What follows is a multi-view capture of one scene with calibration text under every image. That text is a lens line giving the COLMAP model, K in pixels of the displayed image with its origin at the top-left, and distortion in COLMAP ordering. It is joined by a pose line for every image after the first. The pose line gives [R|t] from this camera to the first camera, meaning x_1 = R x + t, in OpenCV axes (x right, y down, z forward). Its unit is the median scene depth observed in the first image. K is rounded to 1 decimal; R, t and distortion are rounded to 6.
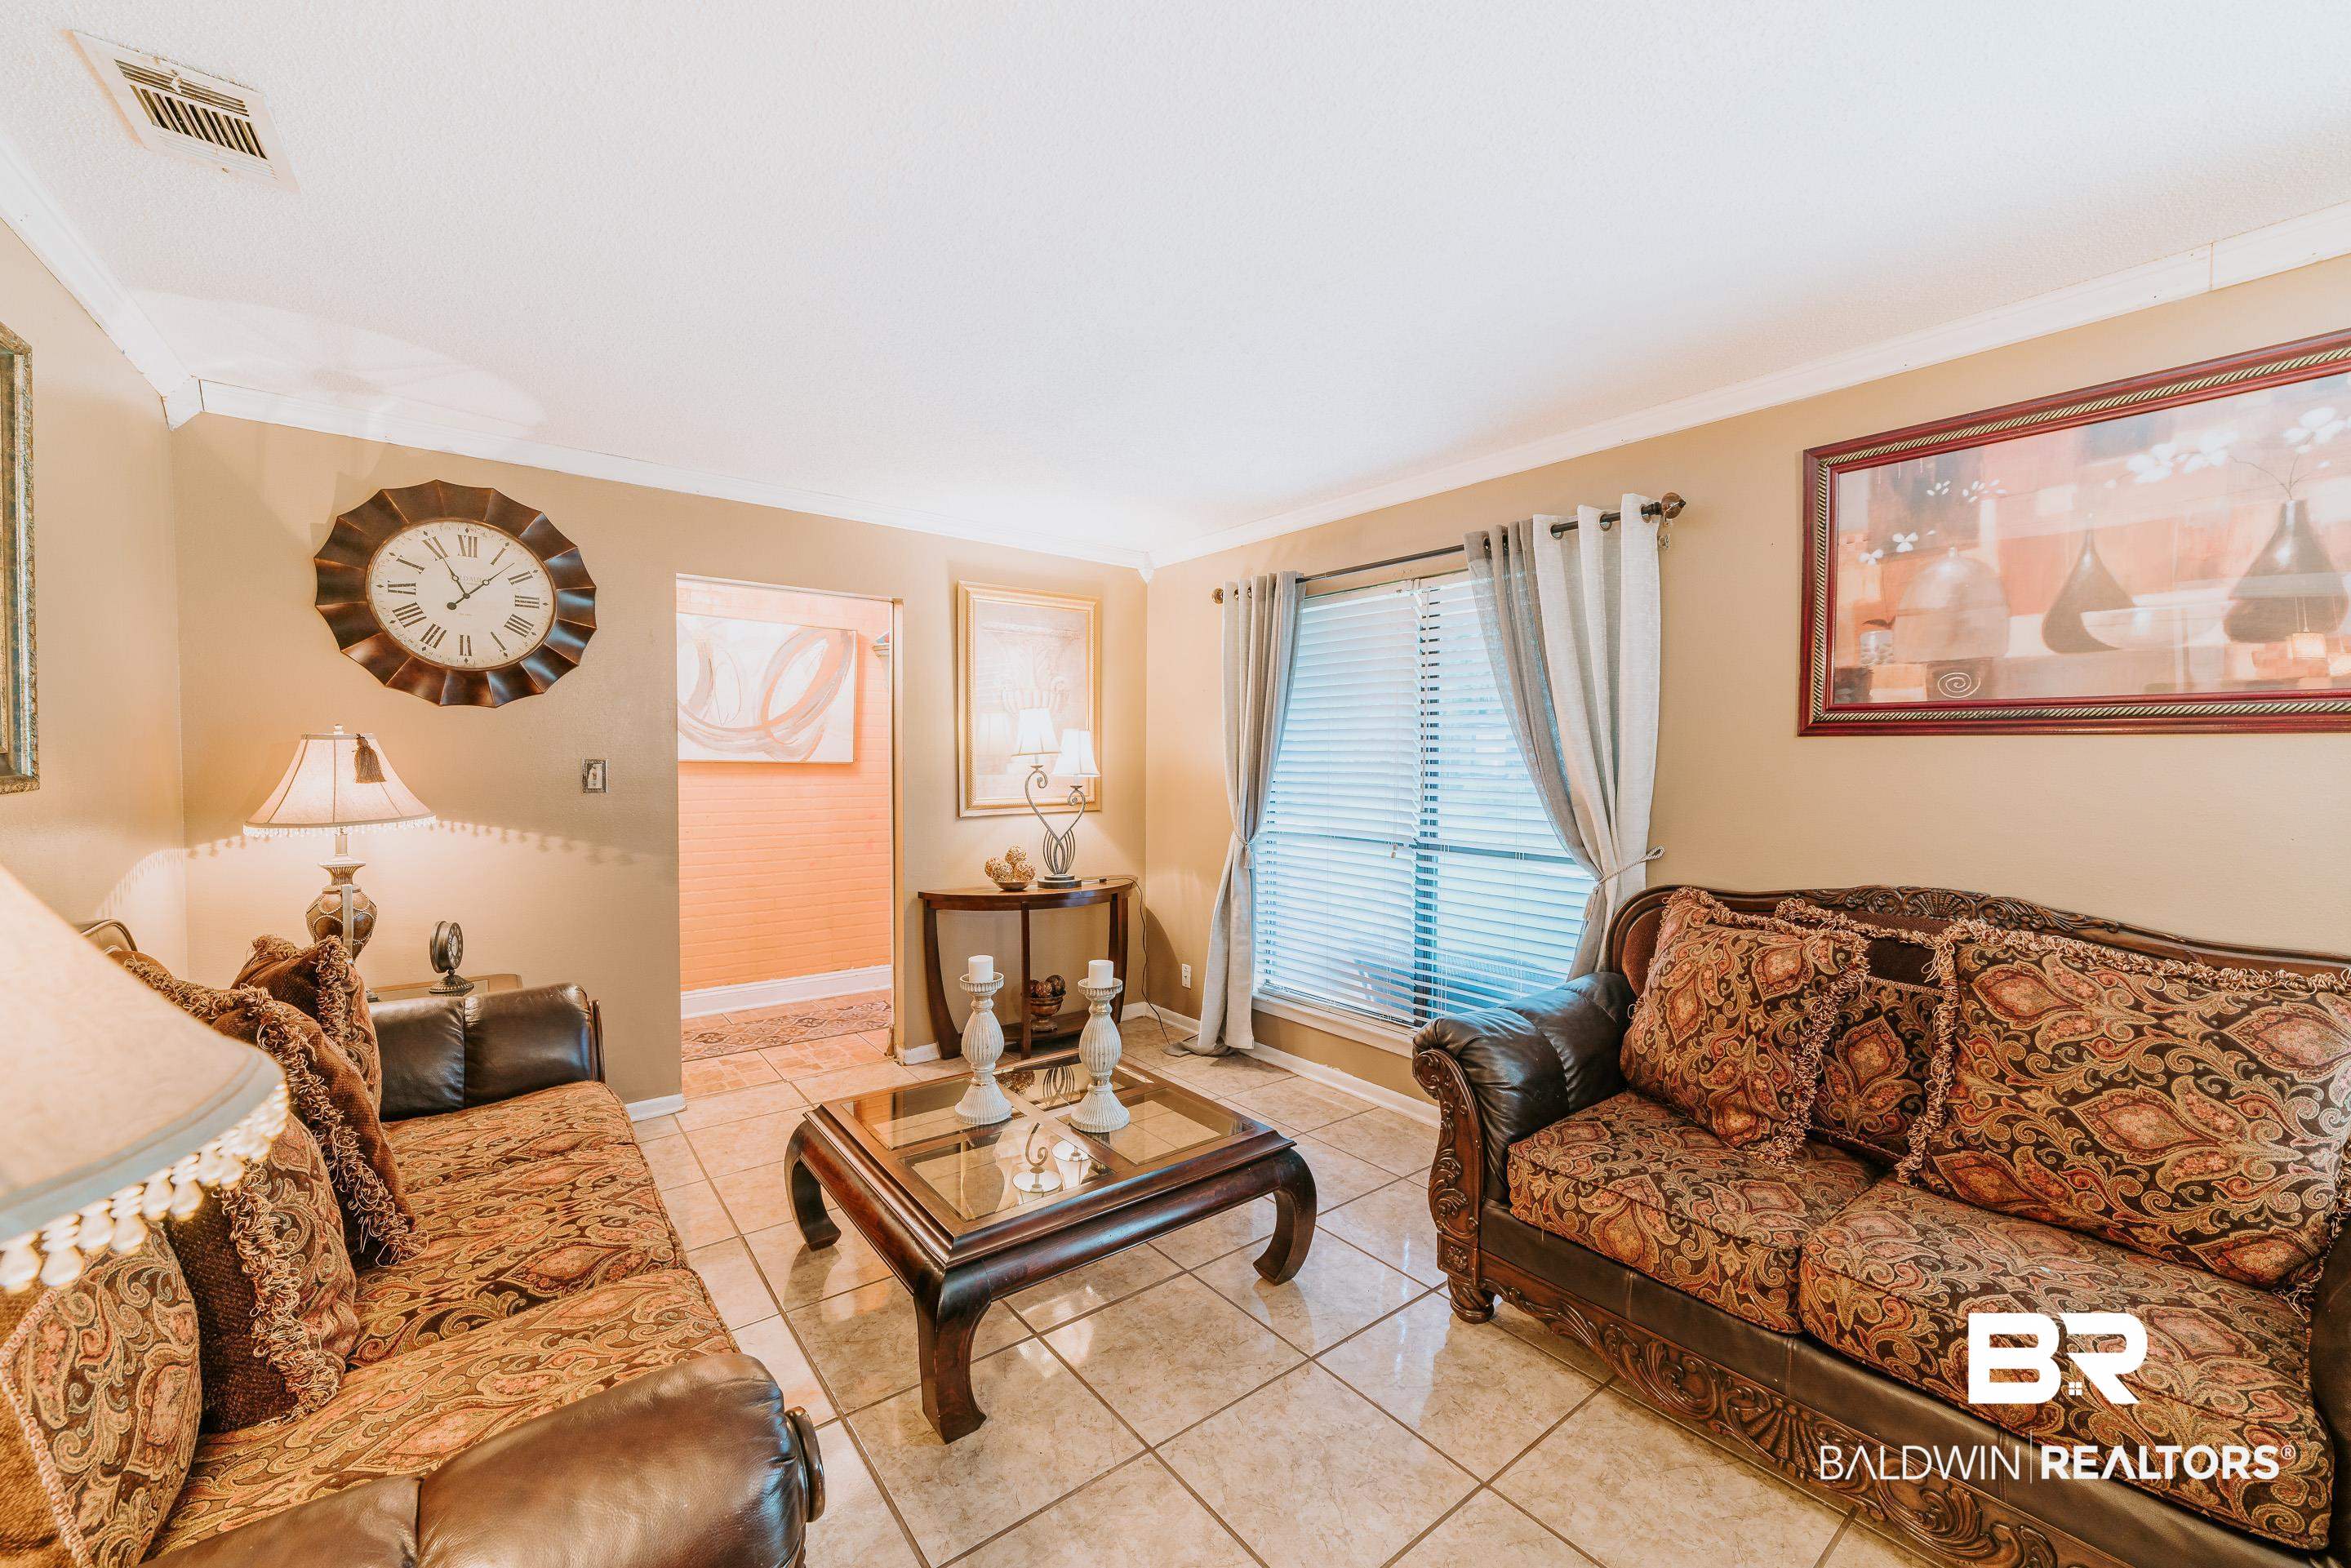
lens RADIAL K [[908.6, 0, 1184.3], [0, 908.6, 784.6], [0, 0, 1]] dist [-0.022462, 0.006577]
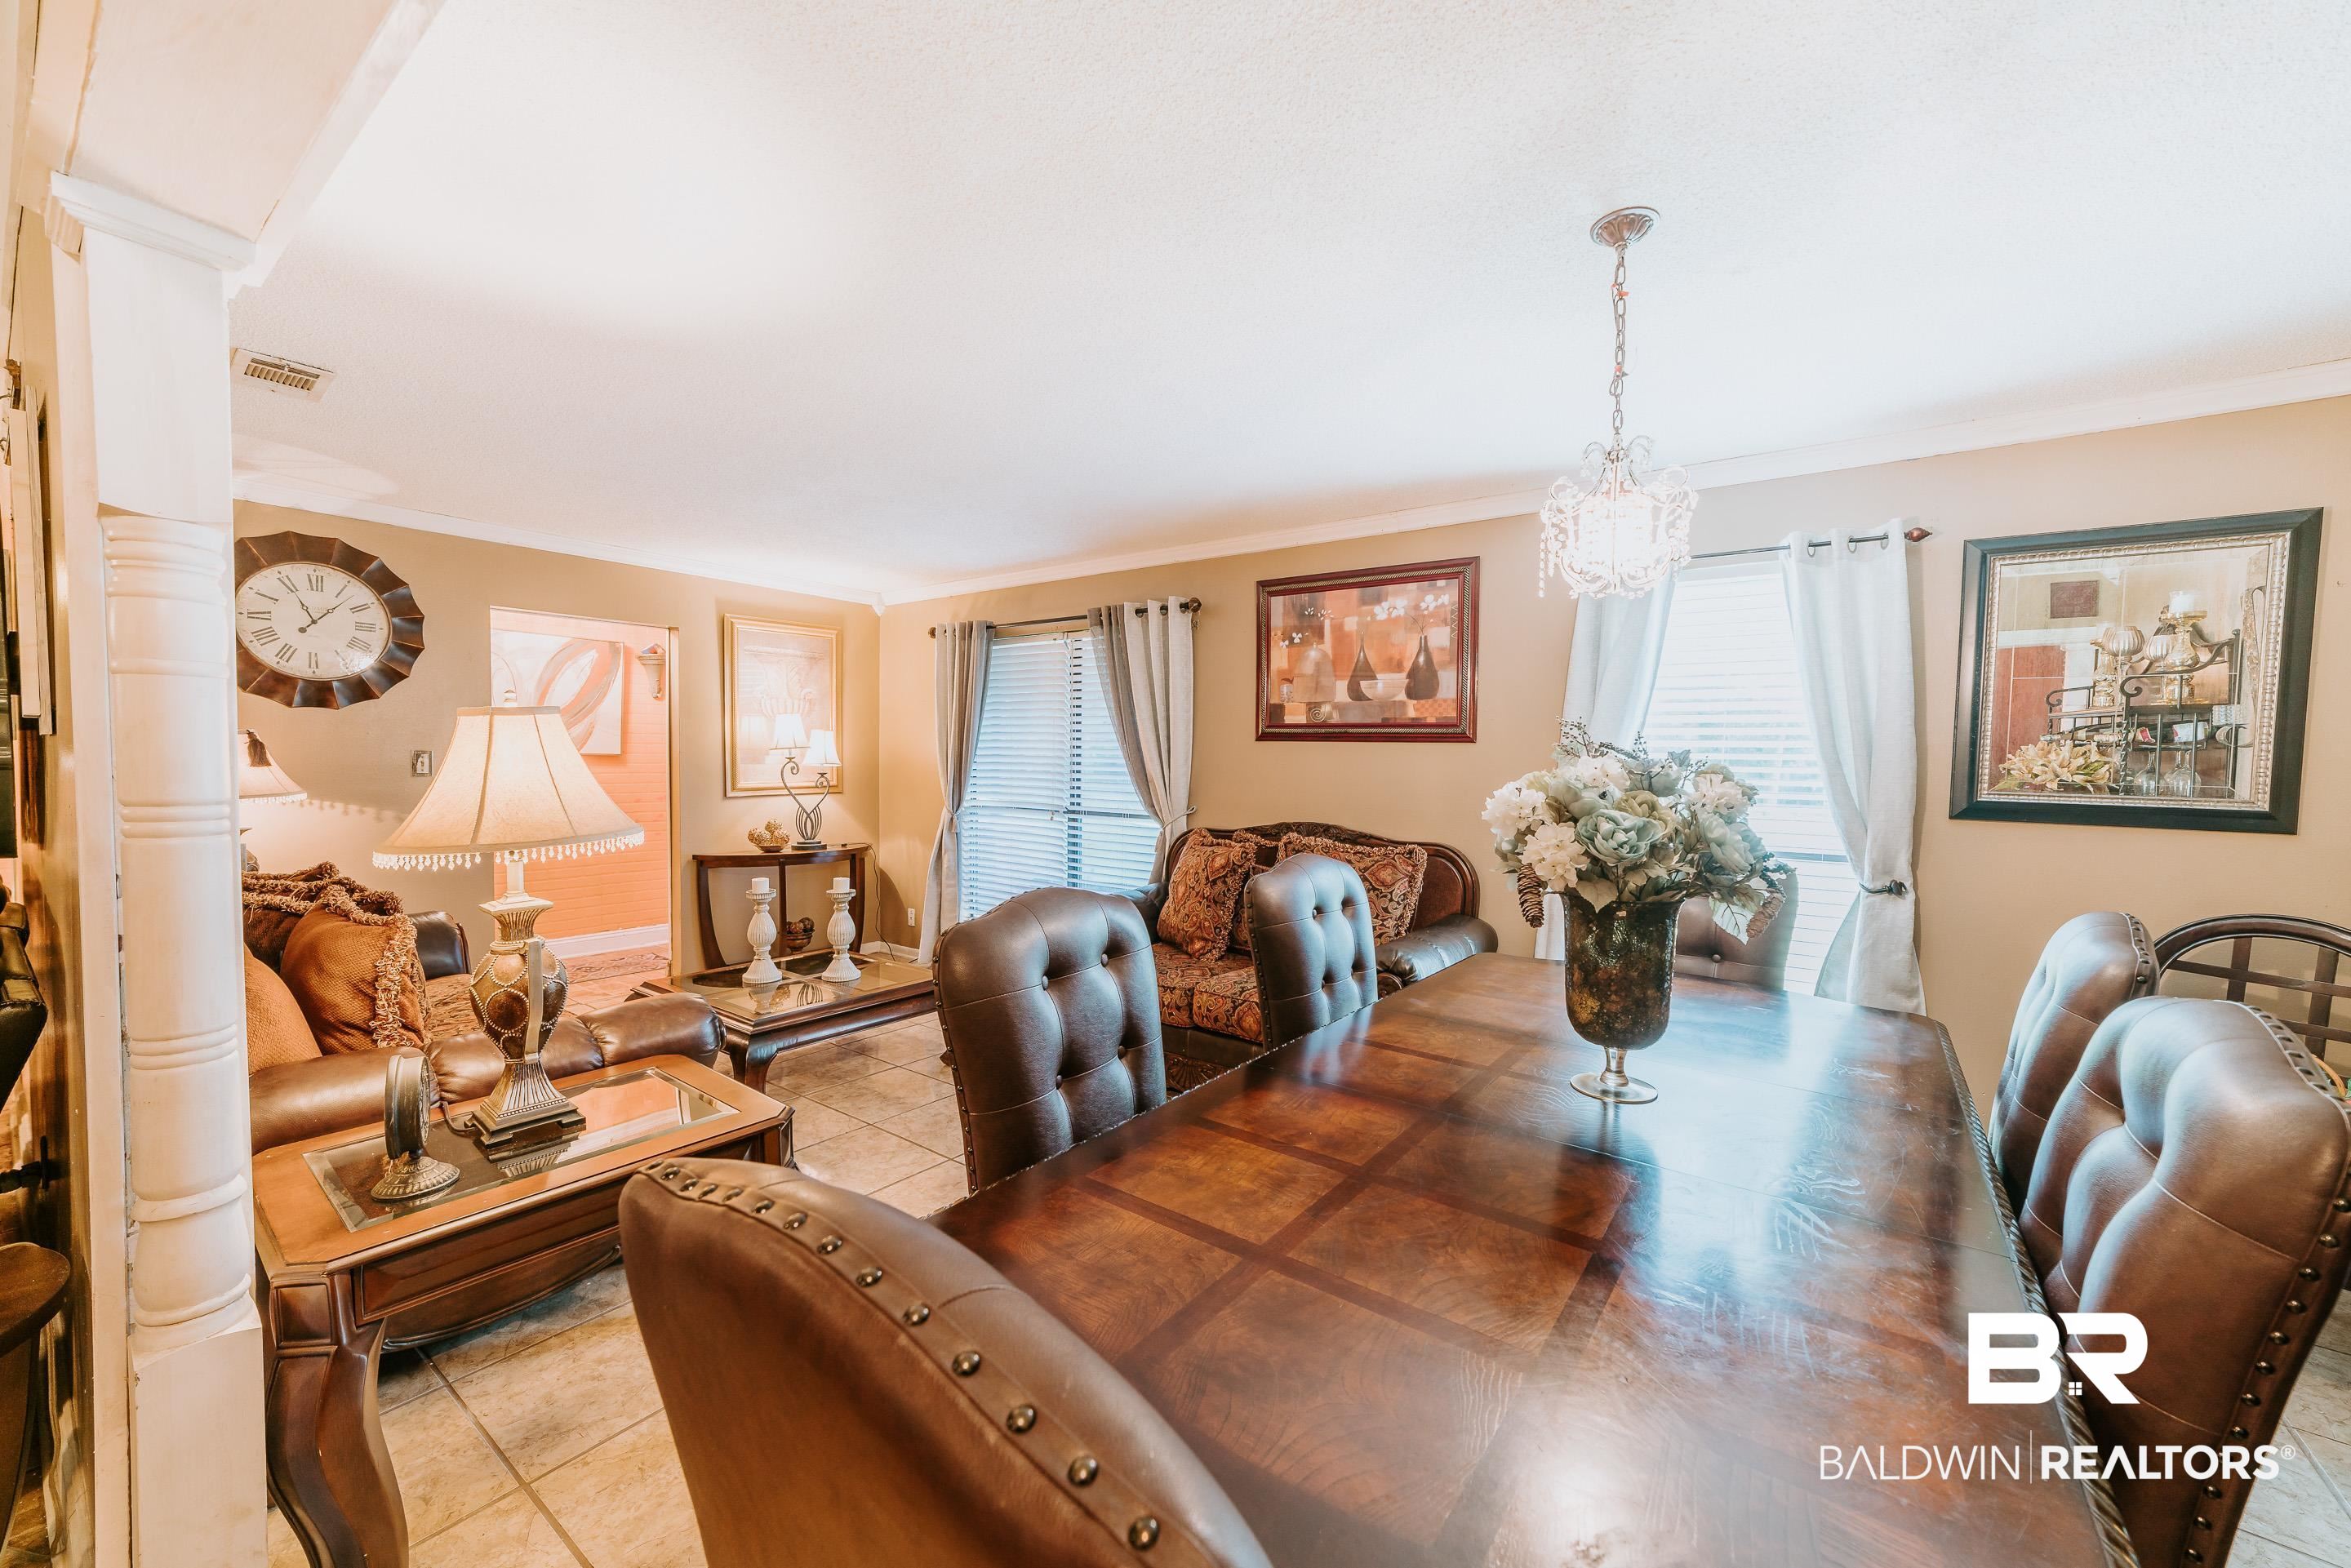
lens RADIAL K [[908.6, 0, 1182.3], [0, 908.6, 784.8], [0, 0, 1]] dist [-0.022462, 0.006577]
pose [[0.965309, -0.004117, 0.261077, 0.059121], [0.002812, 0.999982, 0.005375, 0.018468], [-0.261094, -0.004454, 0.965303, -0.564004]]
